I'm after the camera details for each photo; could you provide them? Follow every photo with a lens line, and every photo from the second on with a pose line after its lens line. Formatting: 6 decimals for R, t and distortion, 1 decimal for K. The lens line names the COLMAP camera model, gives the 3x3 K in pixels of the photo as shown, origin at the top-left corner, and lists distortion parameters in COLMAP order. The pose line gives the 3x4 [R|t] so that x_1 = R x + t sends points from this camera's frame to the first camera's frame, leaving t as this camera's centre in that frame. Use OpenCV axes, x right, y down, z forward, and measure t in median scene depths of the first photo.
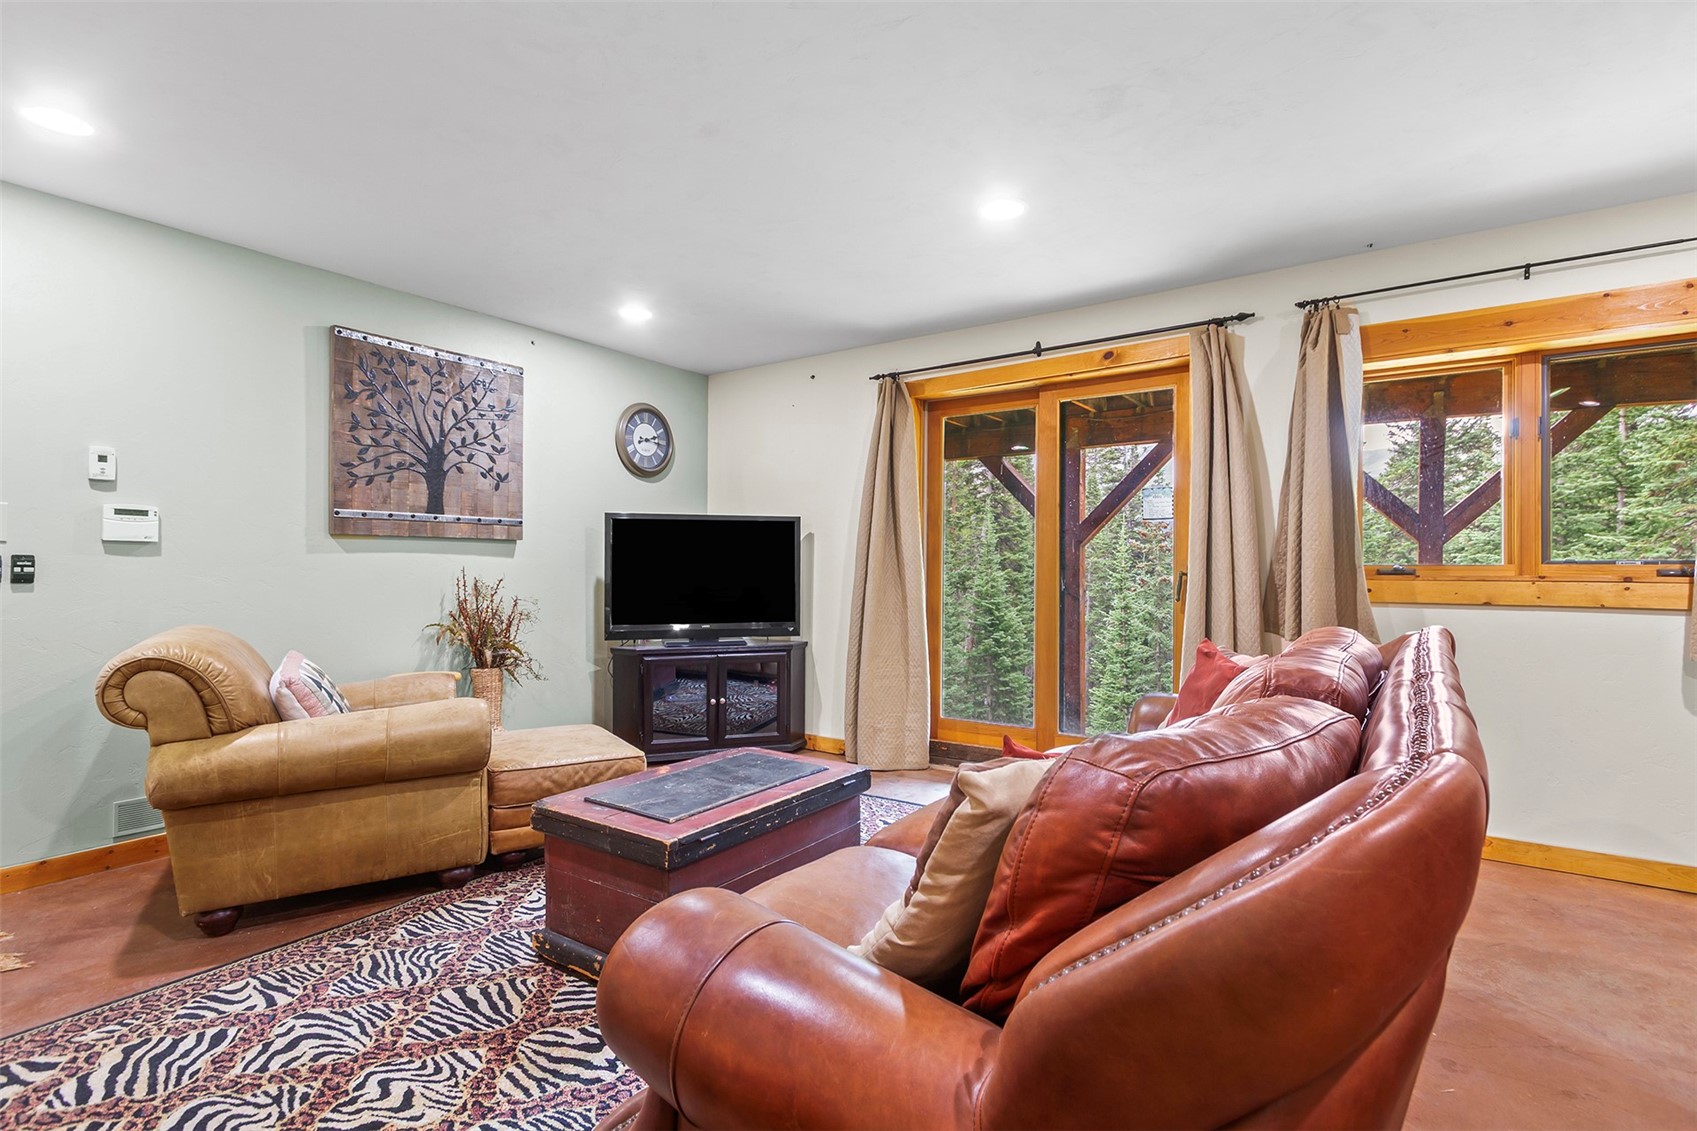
lens RADIAL K [[812.8, 0, 843.1], [0, 812.8, 567.9], [0, 0, 1]] dist [0.007718, -0.000153]
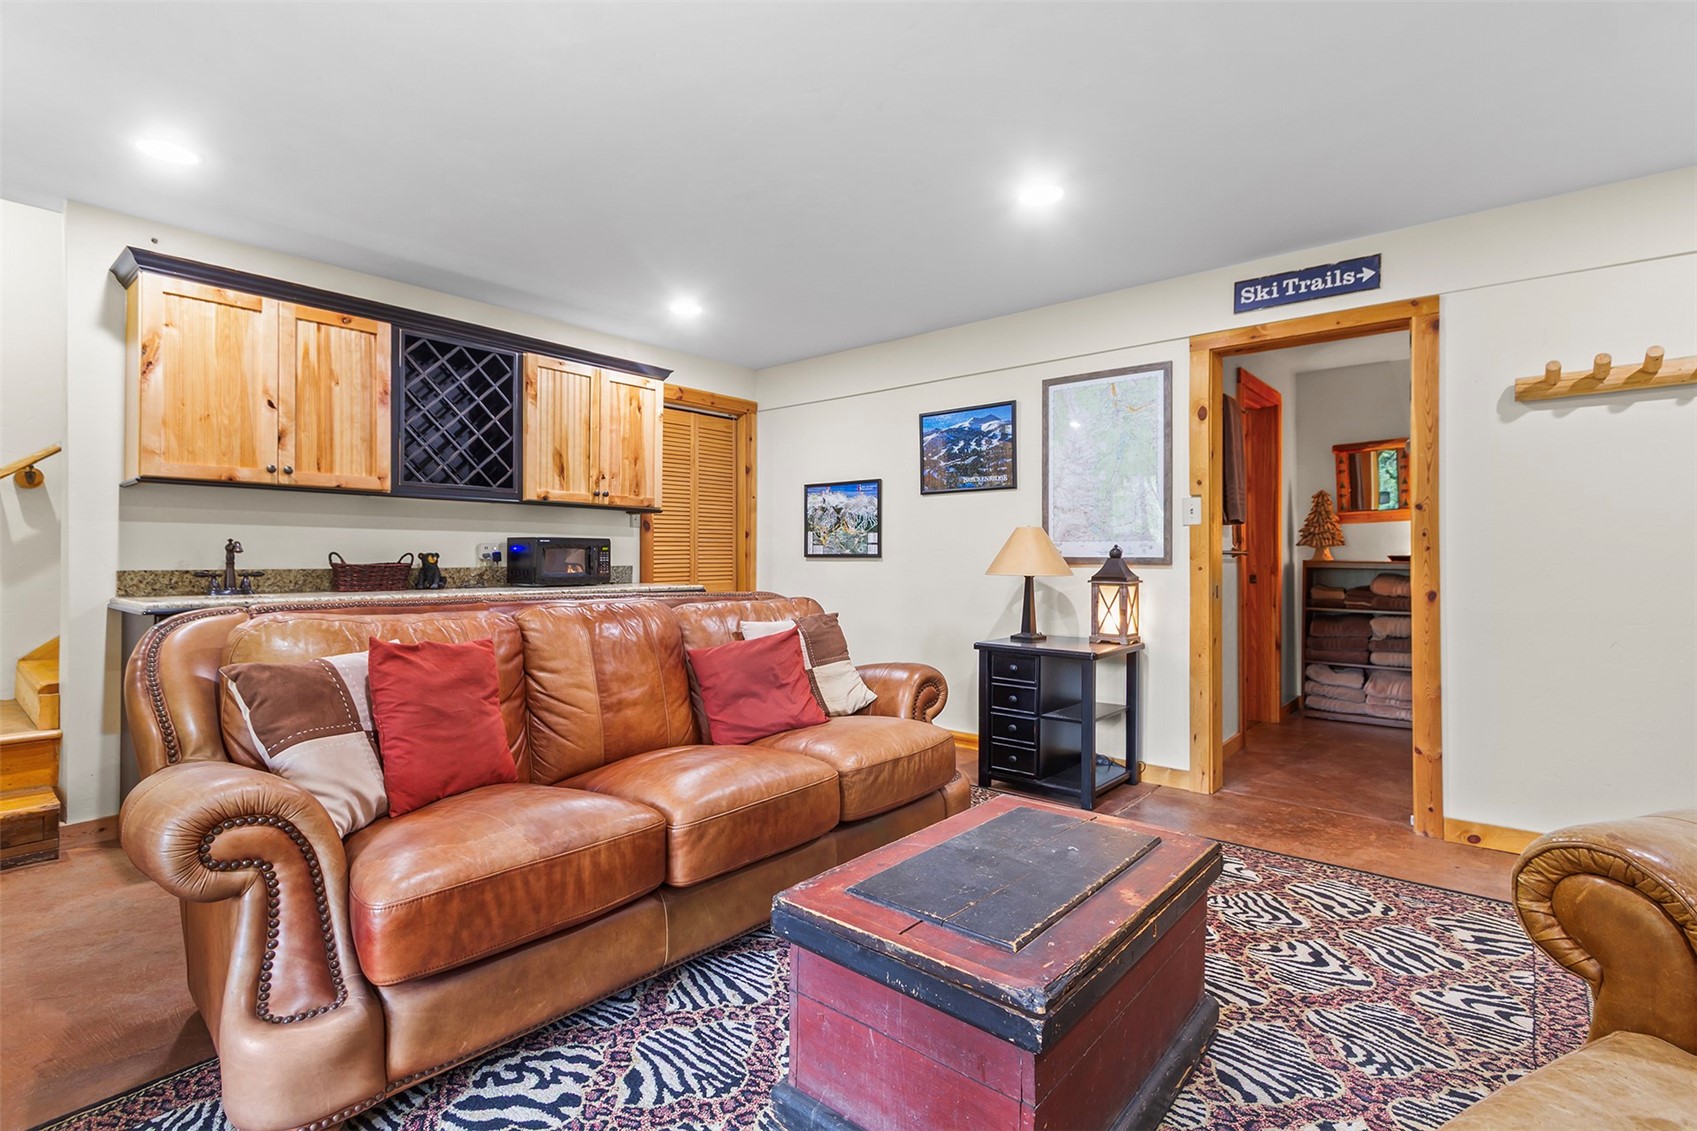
lens RADIAL K [[792.0, 0, 848.5], [0, 792.0, 565.5], [0, 0, 1]] dist [0.000117, -0.000396]
pose [[-0.996624, -0.006077, 0.081871, -0.082489], [-0.005516, 0.999960, 0.007082, 0.011908], [-0.081911, 0.006607, -0.996618, 2.014703]]
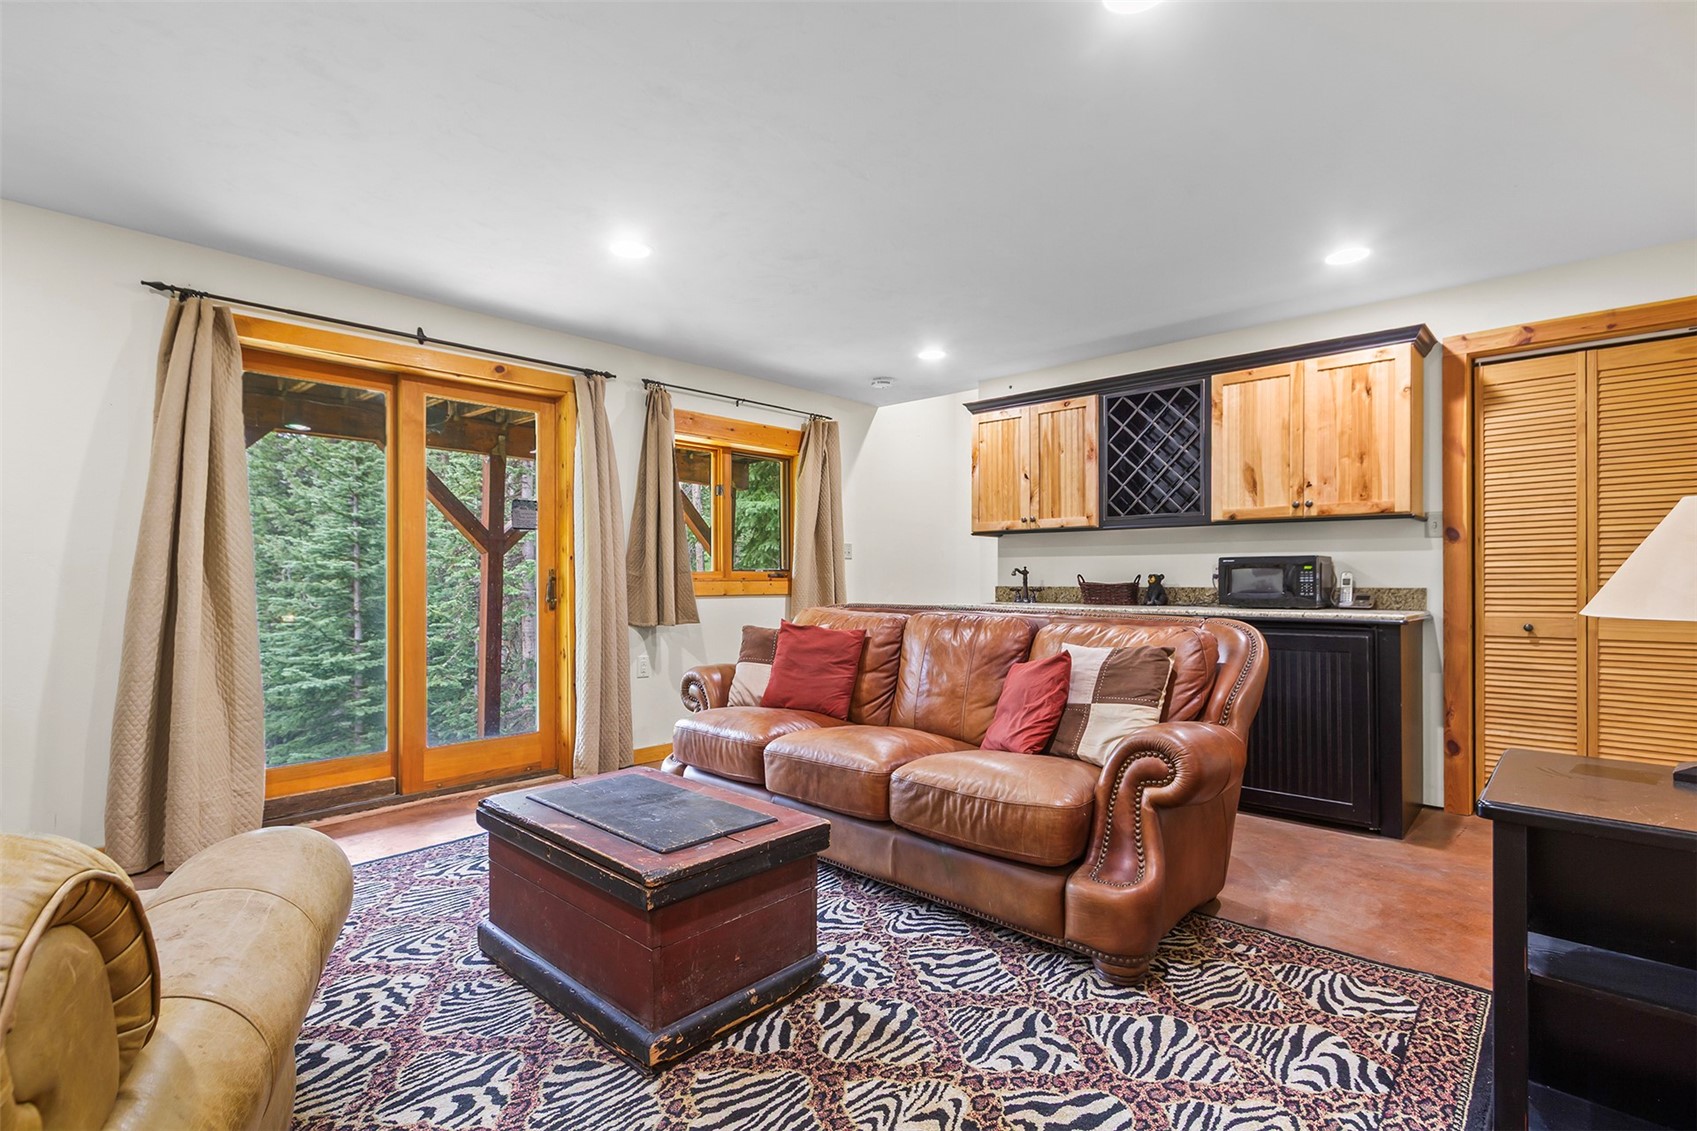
lens RADIAL K [[806.2, 0, 847.6], [0, 806.2, 584.3], [0, 0, 1]] dist [0.008636, -0.000210]
pose [[0.131741, -0.010183, 0.991232, -1.226710], [-0.001191, 0.999945, 0.010430, 0.006538], [-0.991284, -0.002554, 0.131721, 0.795926]]
